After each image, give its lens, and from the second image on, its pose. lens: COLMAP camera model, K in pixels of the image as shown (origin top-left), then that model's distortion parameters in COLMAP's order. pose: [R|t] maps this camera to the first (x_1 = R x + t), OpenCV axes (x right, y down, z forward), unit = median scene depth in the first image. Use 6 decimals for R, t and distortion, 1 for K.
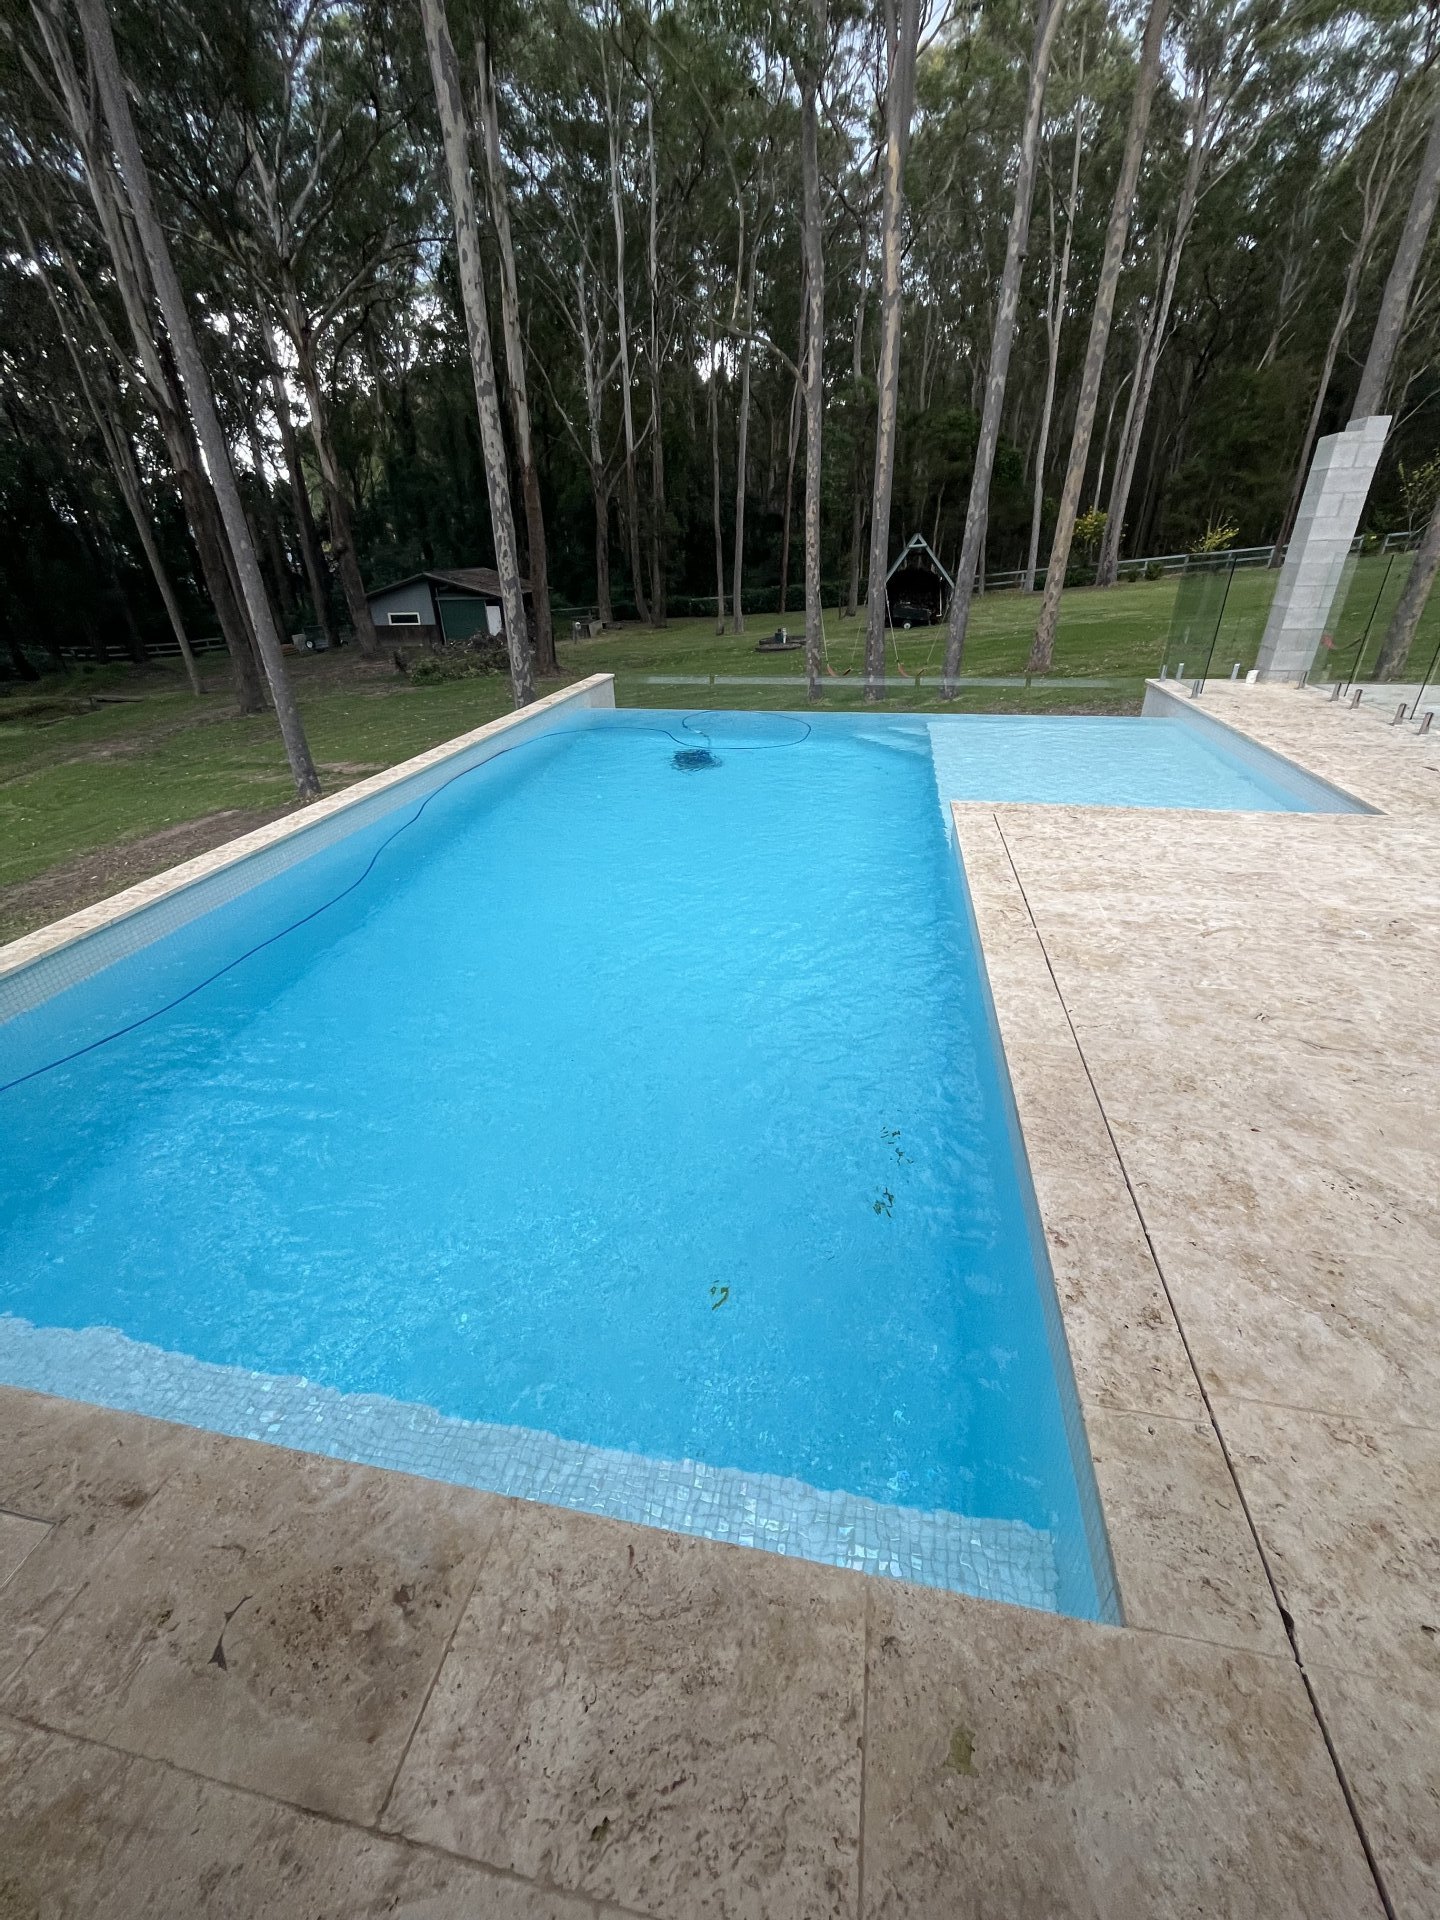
lens RADIAL K [[789.7, 0, 720.0], [0, 789.7, 960.0], [0, 0, 1]] dist [-0.000361, -0.000112]
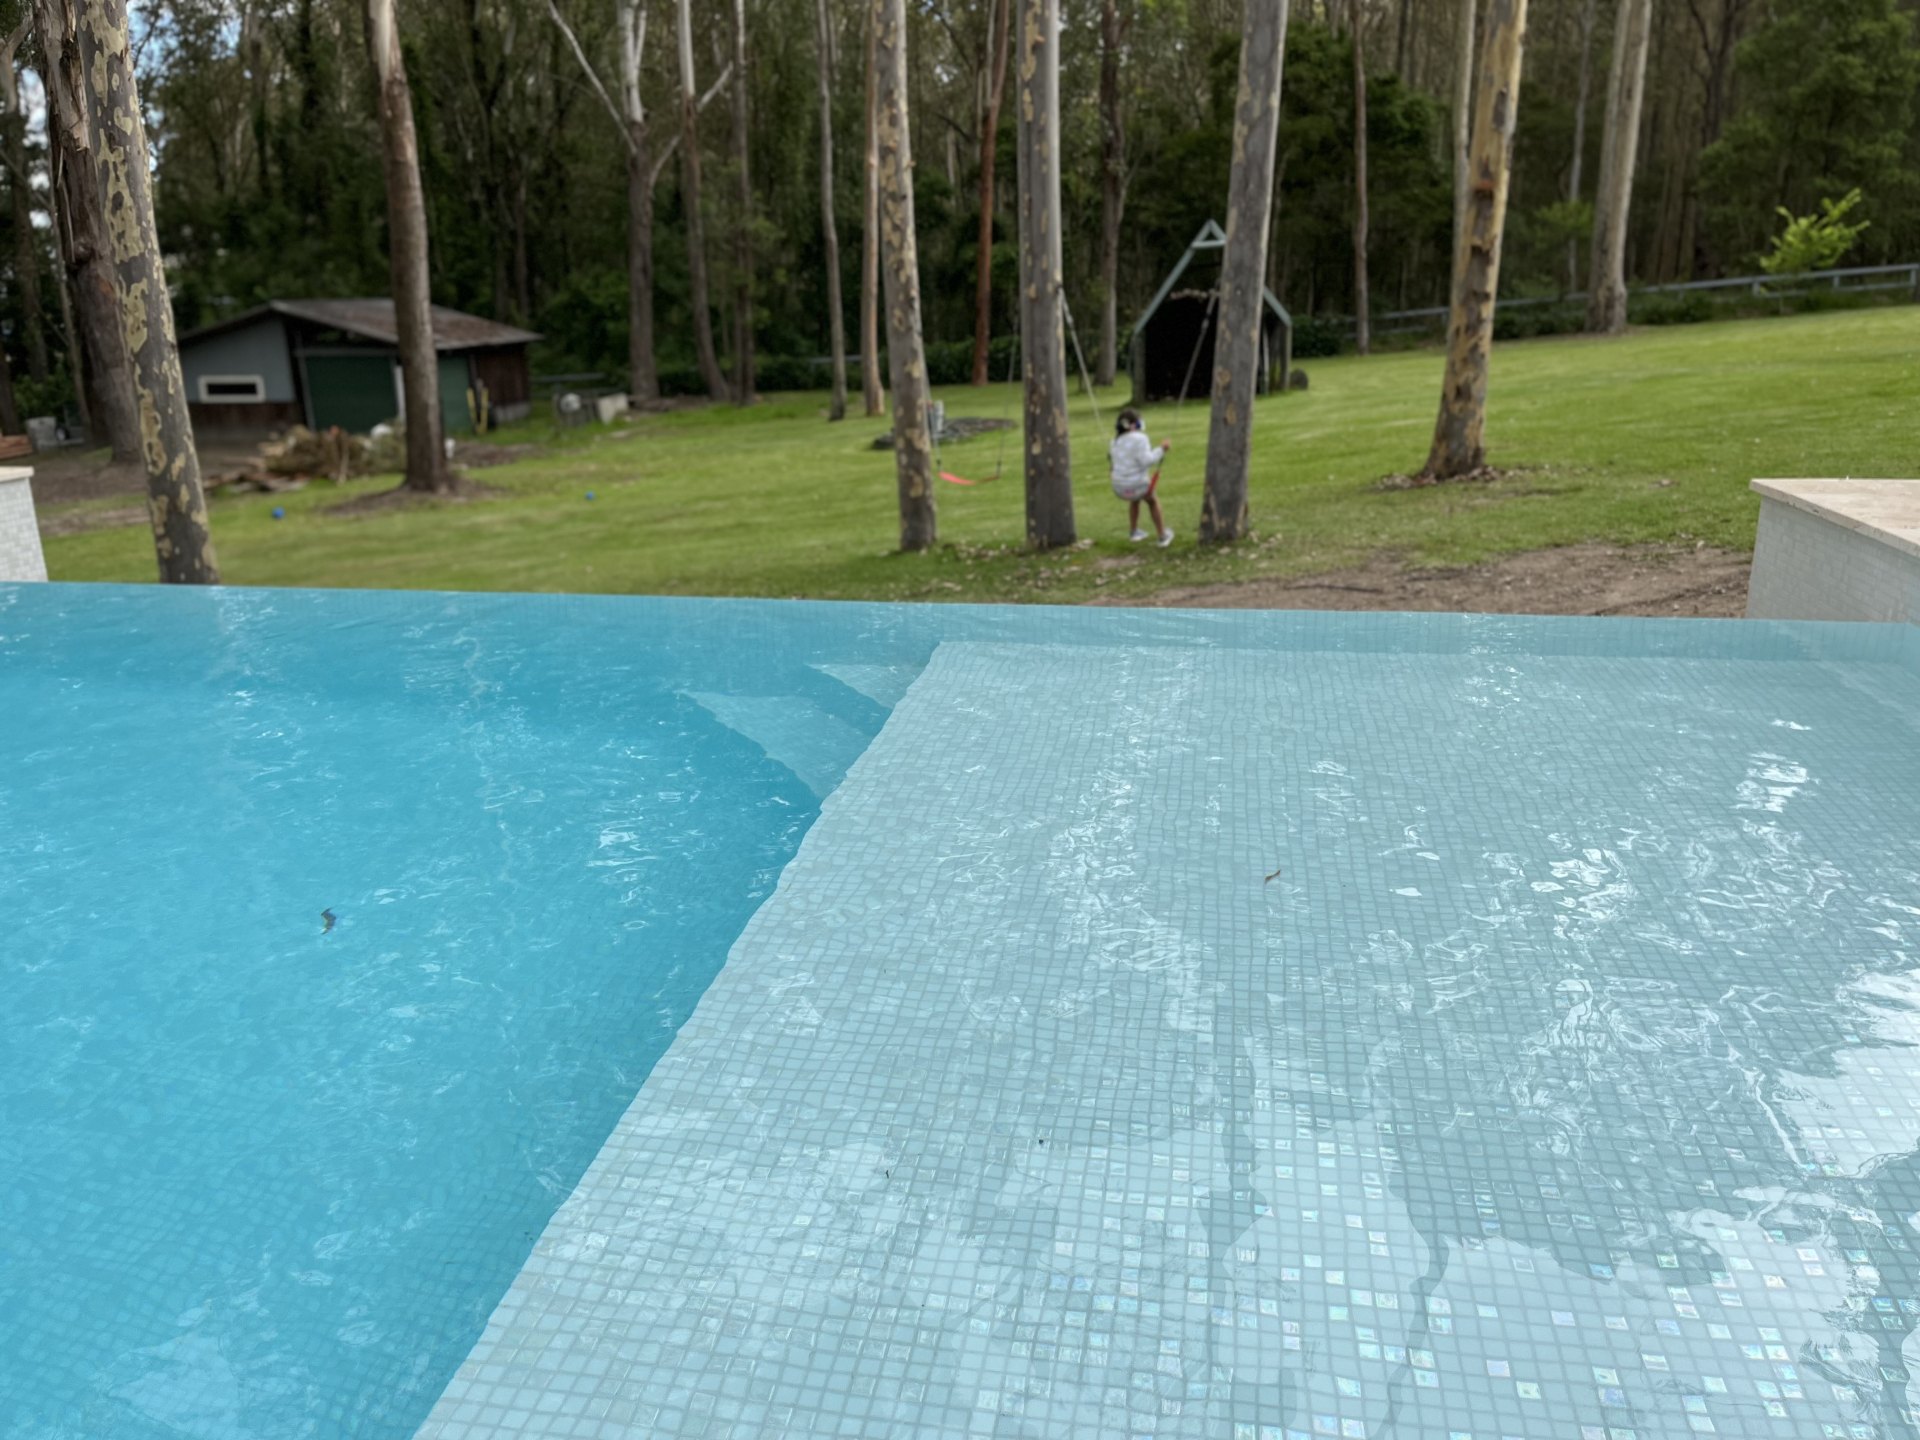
lens RADIAL K [[1374.1, 0, 960.0], [0, 1374.1, 720.0], [0, 0, 1]] dist [0.063210, -0.000360]
pose [[0.999975, -0.002665, -0.006601, 0.073858], [0.001387, 0.982440, -0.186572, -0.051049], [0.006982, 0.186558, 0.982419, 0.148784]]
